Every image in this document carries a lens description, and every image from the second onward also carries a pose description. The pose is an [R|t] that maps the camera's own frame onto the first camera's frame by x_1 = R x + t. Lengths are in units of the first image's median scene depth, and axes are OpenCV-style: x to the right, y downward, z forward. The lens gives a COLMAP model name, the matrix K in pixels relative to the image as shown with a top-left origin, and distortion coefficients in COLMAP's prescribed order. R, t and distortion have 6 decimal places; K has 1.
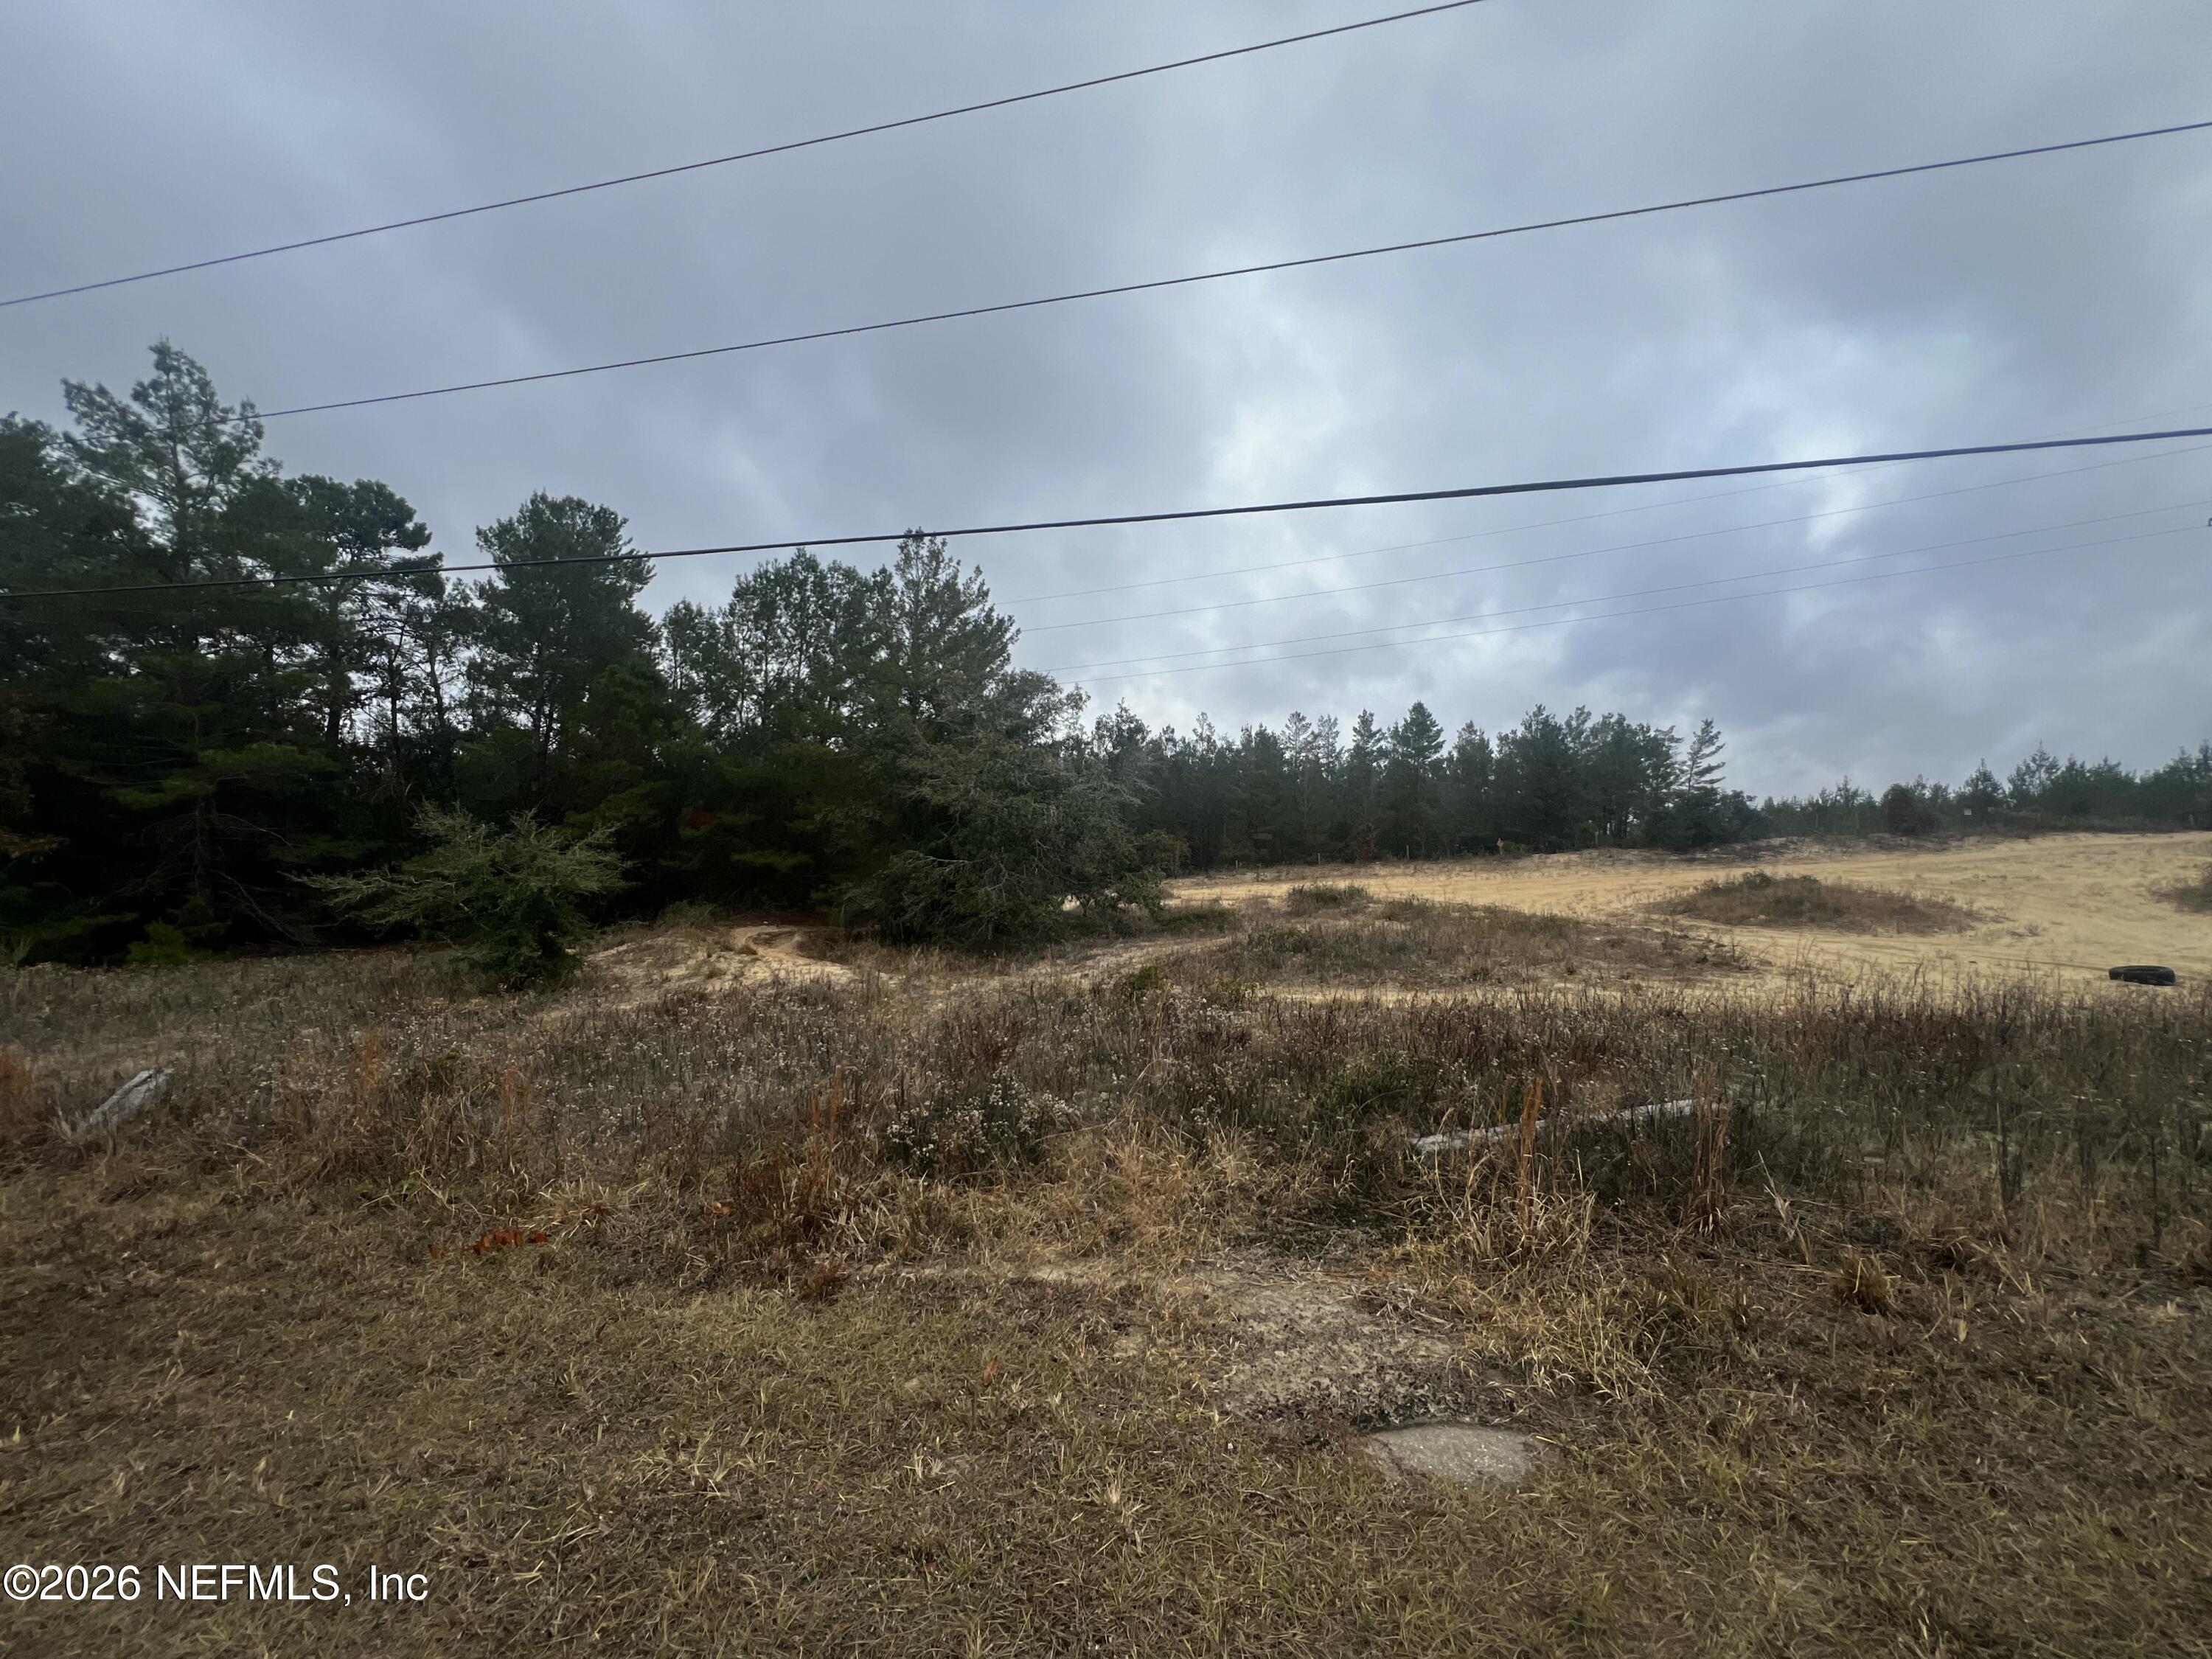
lens RADIAL K [[884.5, 0, 1107.7], [0, 884.5, 831.4], [0, 0, 1]] dist [0.000890, 0.000578]
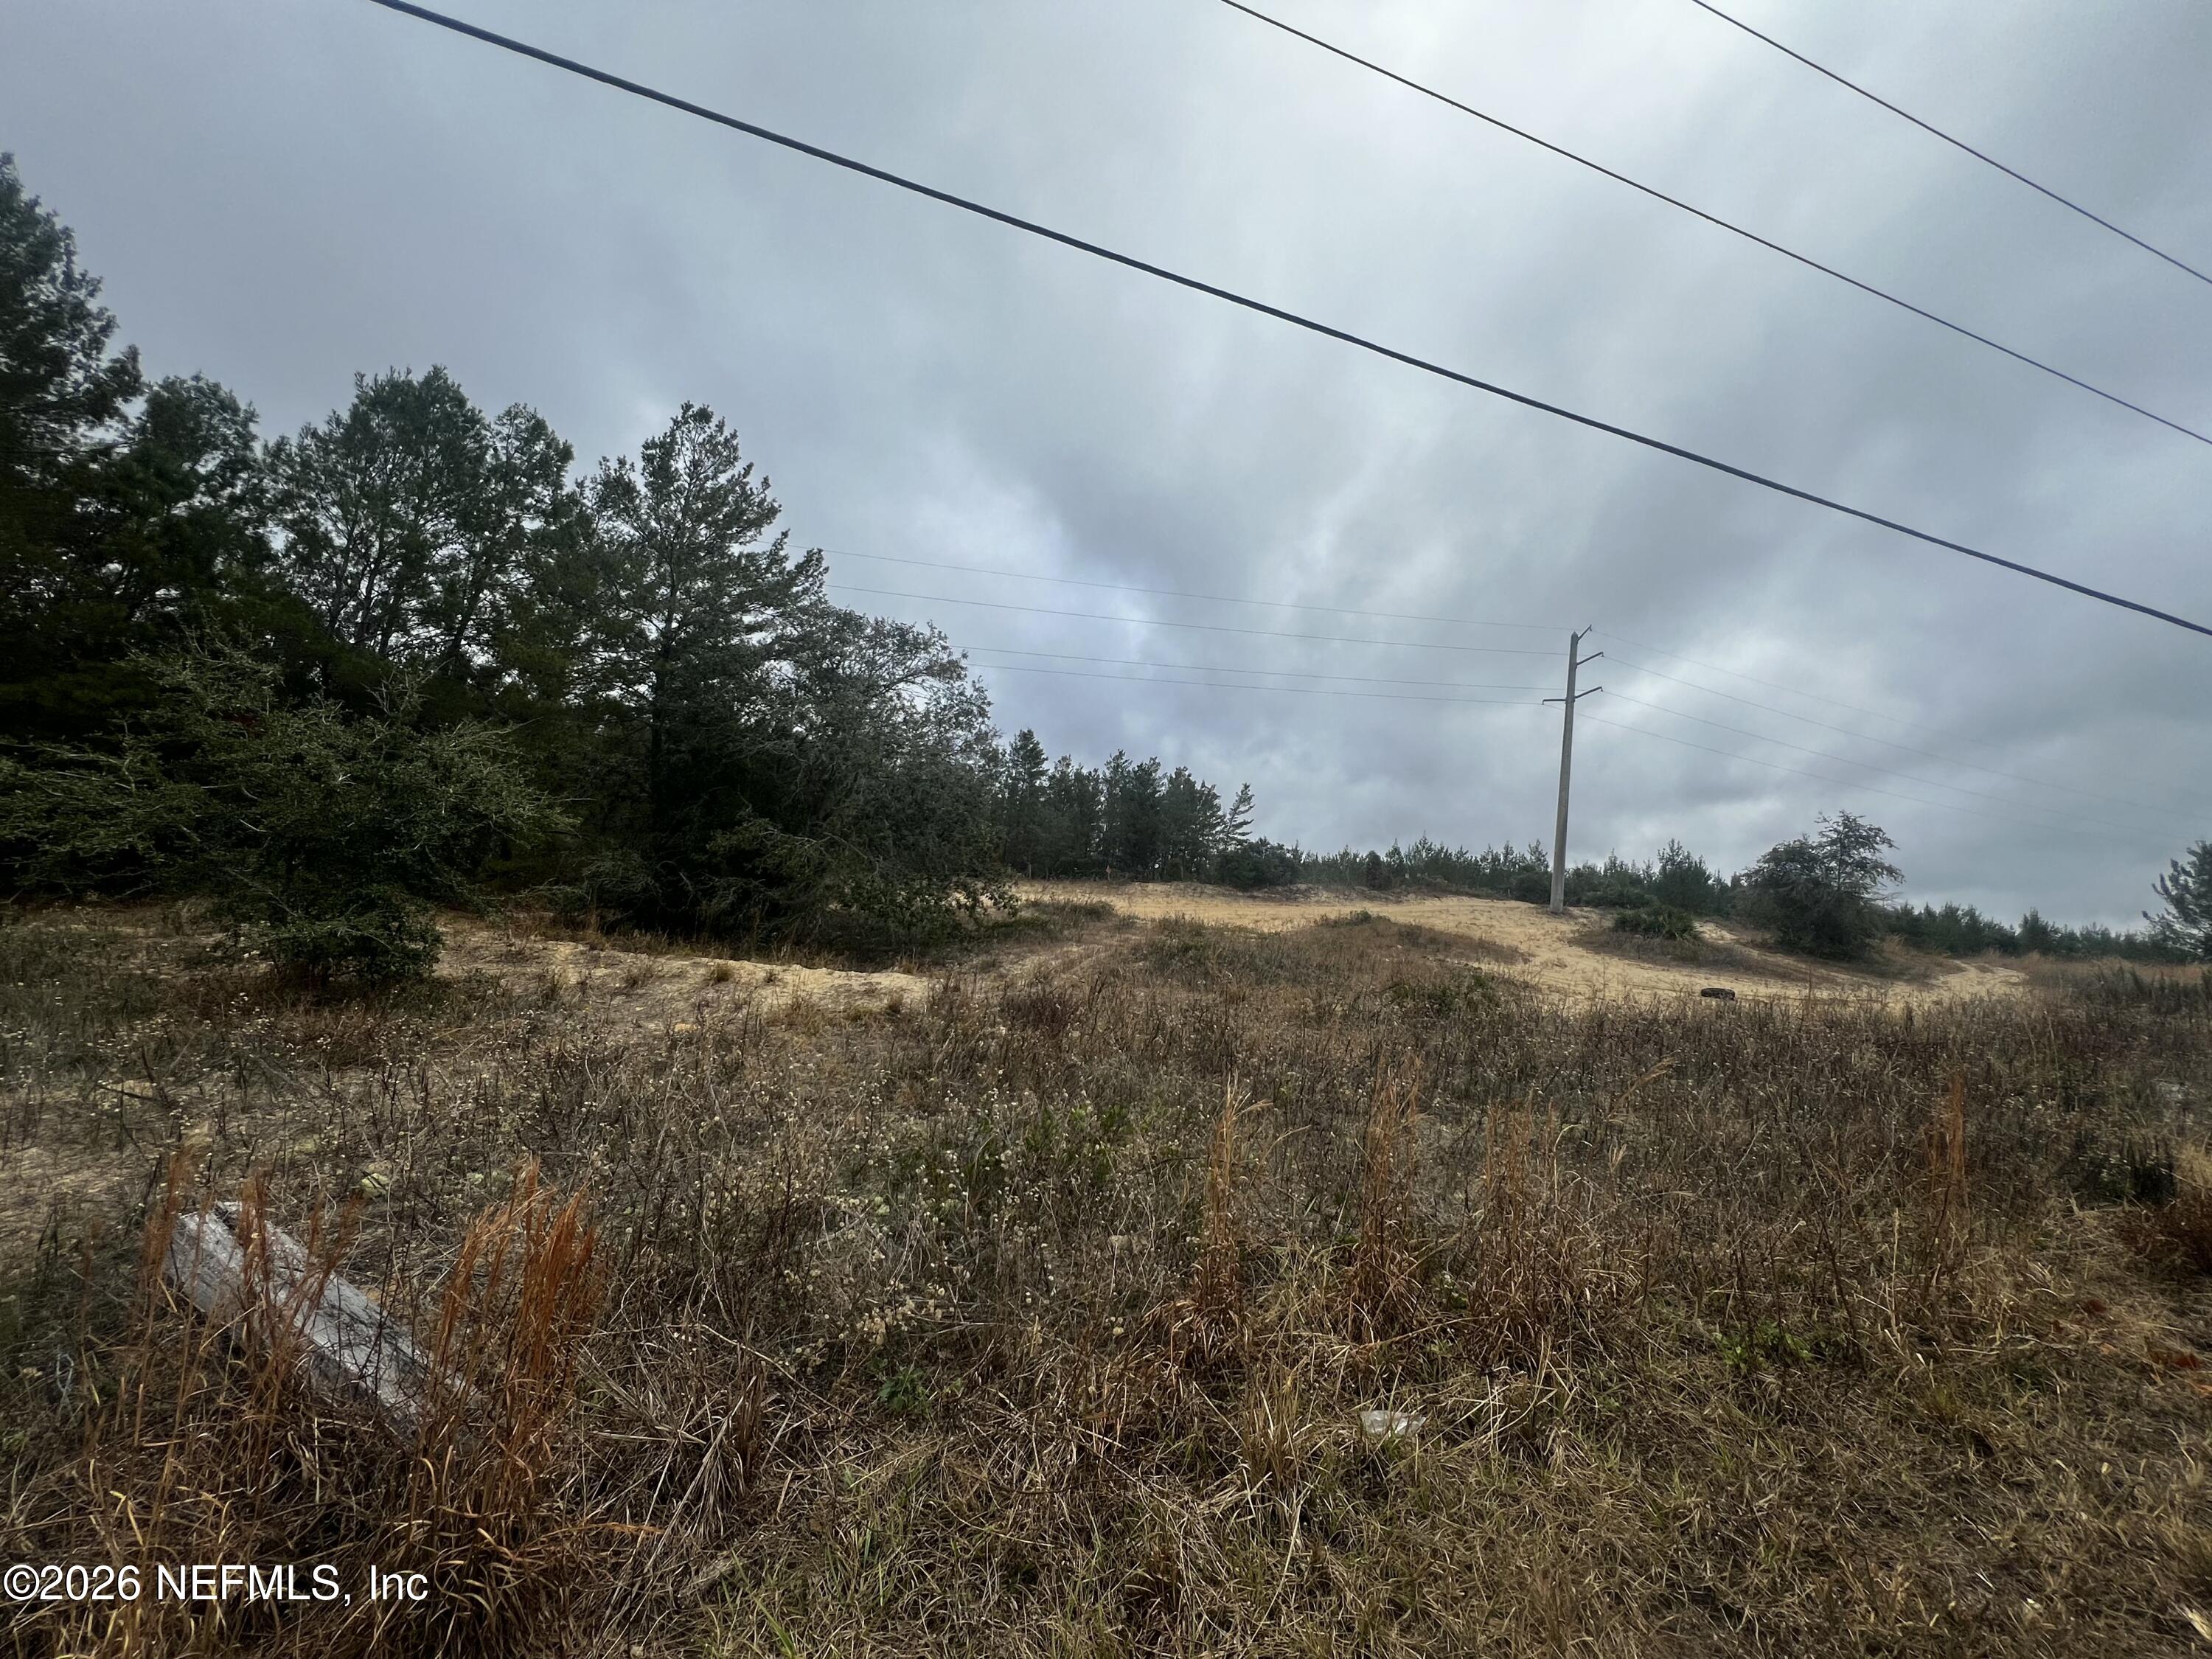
lens RADIAL K [[885.3, 0, 1106.4], [0, 885.3, 832.1], [0, 0, 1]] dist [-0.001125, 0.000266]
pose [[0.837128, 0.106858, 0.536468, -0.188943], [-0.099331, 0.994124, -0.043017, 0.018038], [-0.537913, -0.017277, 0.842824, 0.094742]]
